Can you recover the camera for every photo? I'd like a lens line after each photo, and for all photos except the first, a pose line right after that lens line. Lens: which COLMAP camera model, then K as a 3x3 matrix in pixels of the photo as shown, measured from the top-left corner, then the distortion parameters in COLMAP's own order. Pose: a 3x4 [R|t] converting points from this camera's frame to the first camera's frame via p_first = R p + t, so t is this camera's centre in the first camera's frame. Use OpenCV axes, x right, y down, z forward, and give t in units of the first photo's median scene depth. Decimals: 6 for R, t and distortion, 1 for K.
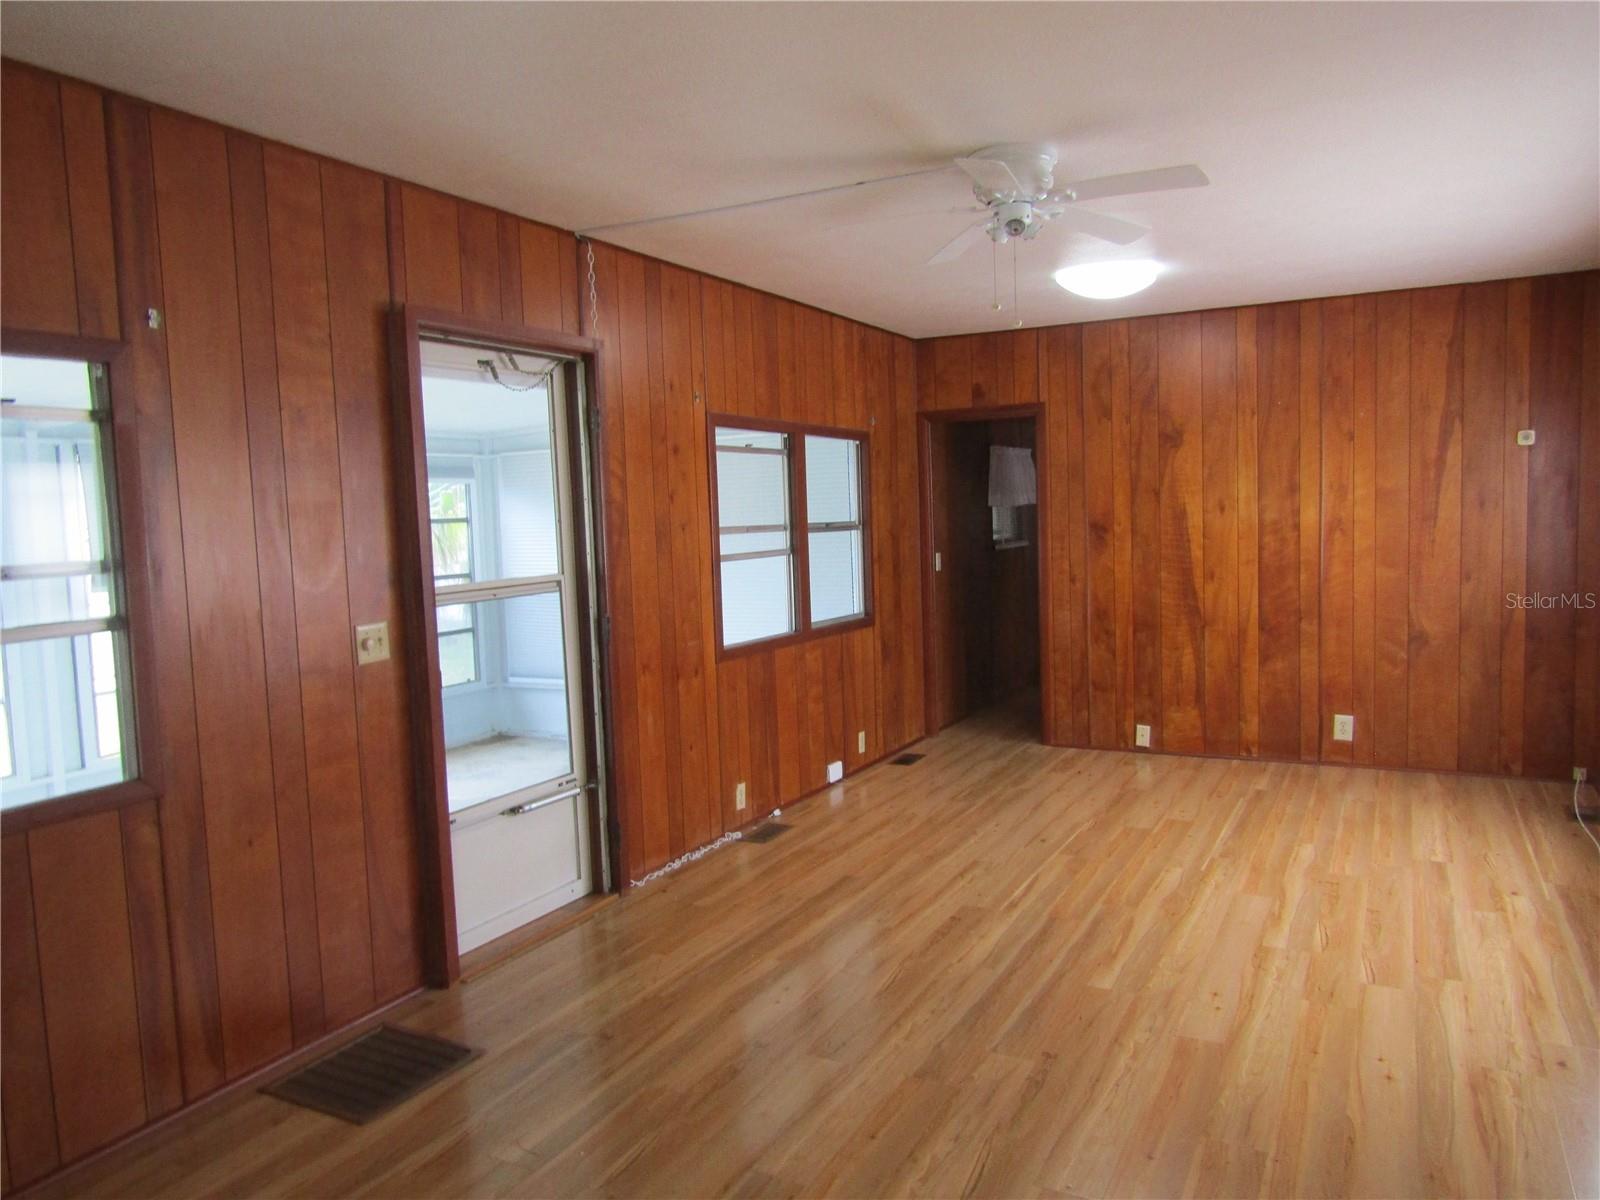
lens RADIAL K [[1127.1, 0, 800.6], [0, 1127.1, 602.1], [0, 0, 1]] dist [-0.038265, 0.000486]
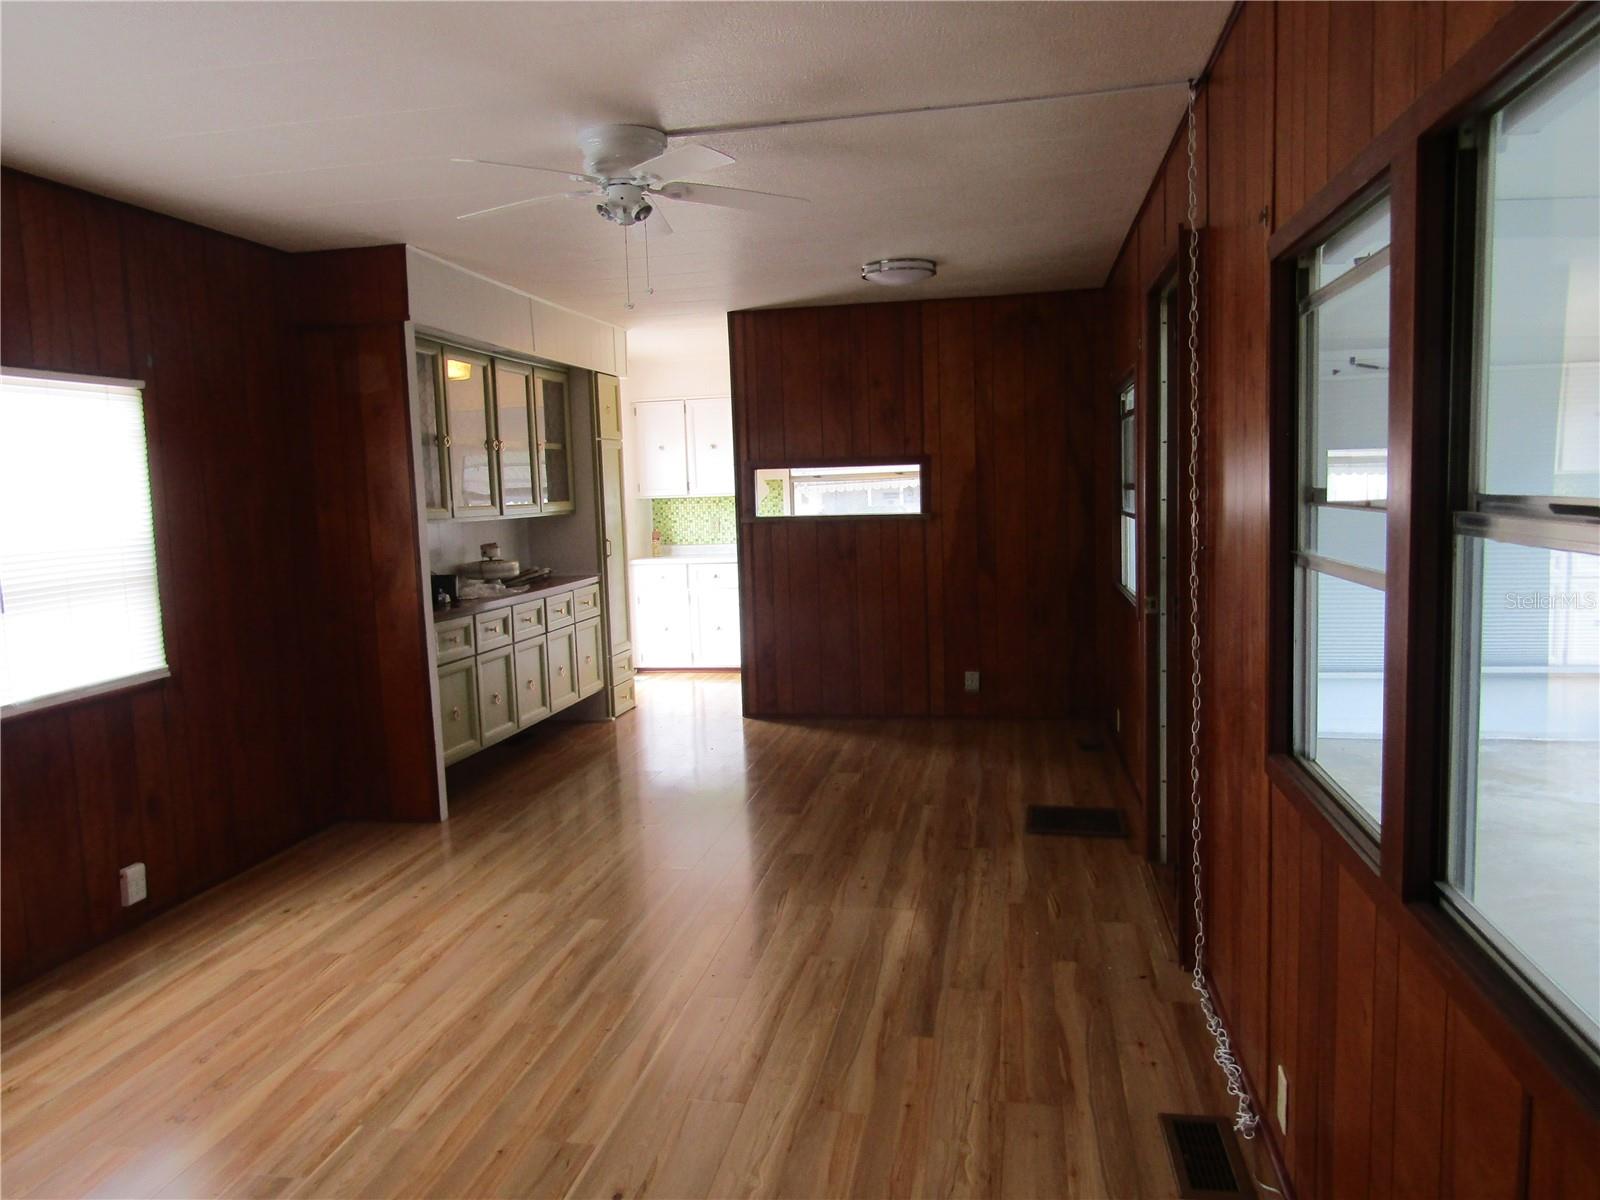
lens RADIAL K [[1127.1, 0, 799.5], [0, 1127.1, 604.6], [0, 0, 1]] dist [-0.038265, 0.000486]
pose [[-0.952573, 0.096686, -0.288541, 0.336842], [0.042572, 0.981200, 0.188242, -0.156507], [0.301317, 0.167030, -0.938781, 1.887192]]
